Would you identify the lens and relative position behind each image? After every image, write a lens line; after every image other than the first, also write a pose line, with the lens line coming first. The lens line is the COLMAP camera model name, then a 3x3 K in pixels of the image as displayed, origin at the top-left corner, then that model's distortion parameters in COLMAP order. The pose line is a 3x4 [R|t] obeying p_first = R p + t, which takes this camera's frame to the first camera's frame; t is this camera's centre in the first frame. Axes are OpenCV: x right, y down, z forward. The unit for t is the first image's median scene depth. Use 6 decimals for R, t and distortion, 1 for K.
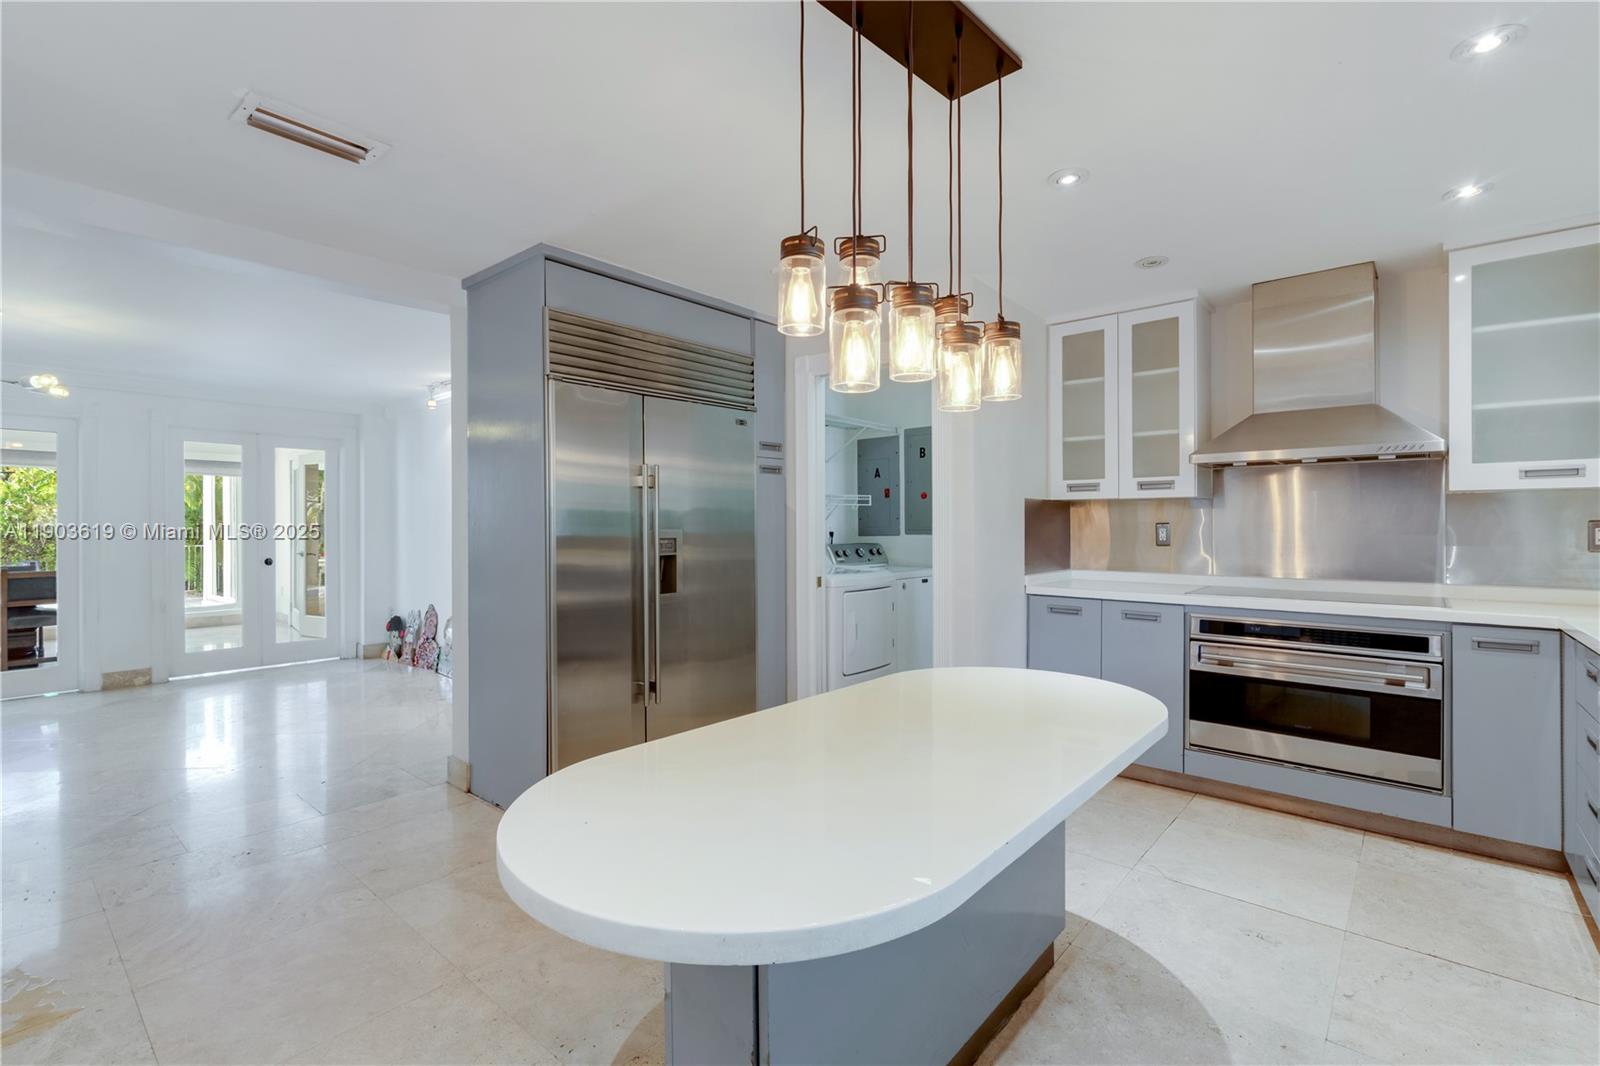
lens RADIAL K [[729.9, 0, 790.8], [0, 729.9, 527.0], [0, 0, 1]] dist [-0.002020, 0.000026]
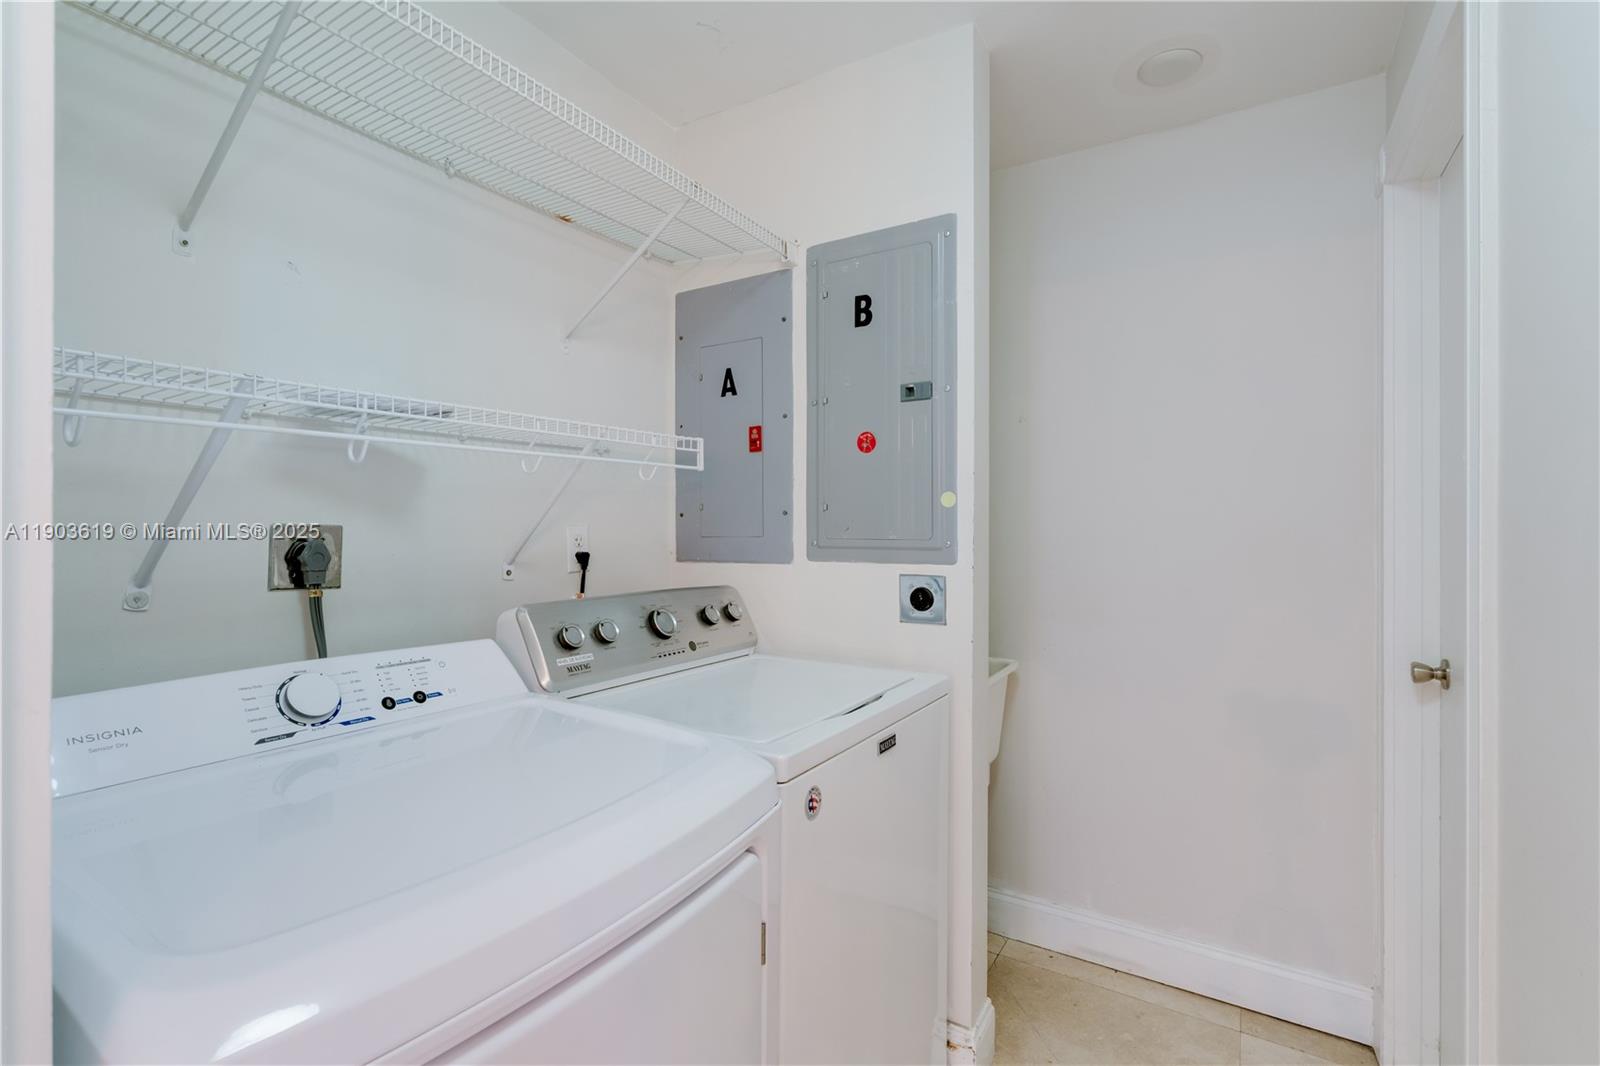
lens RADIAL K [[729.9, 0, 798.7], [0, 729.9, 525.6], [0, 0, 1]] dist [-0.002020, 0.000026]
pose [[0.985993, 0.005499, 0.166696, 0.095975], [-0.005855, 0.999982, 0.001643, -0.006267], [-0.166683, -0.002596, 0.986007, 0.665824]]
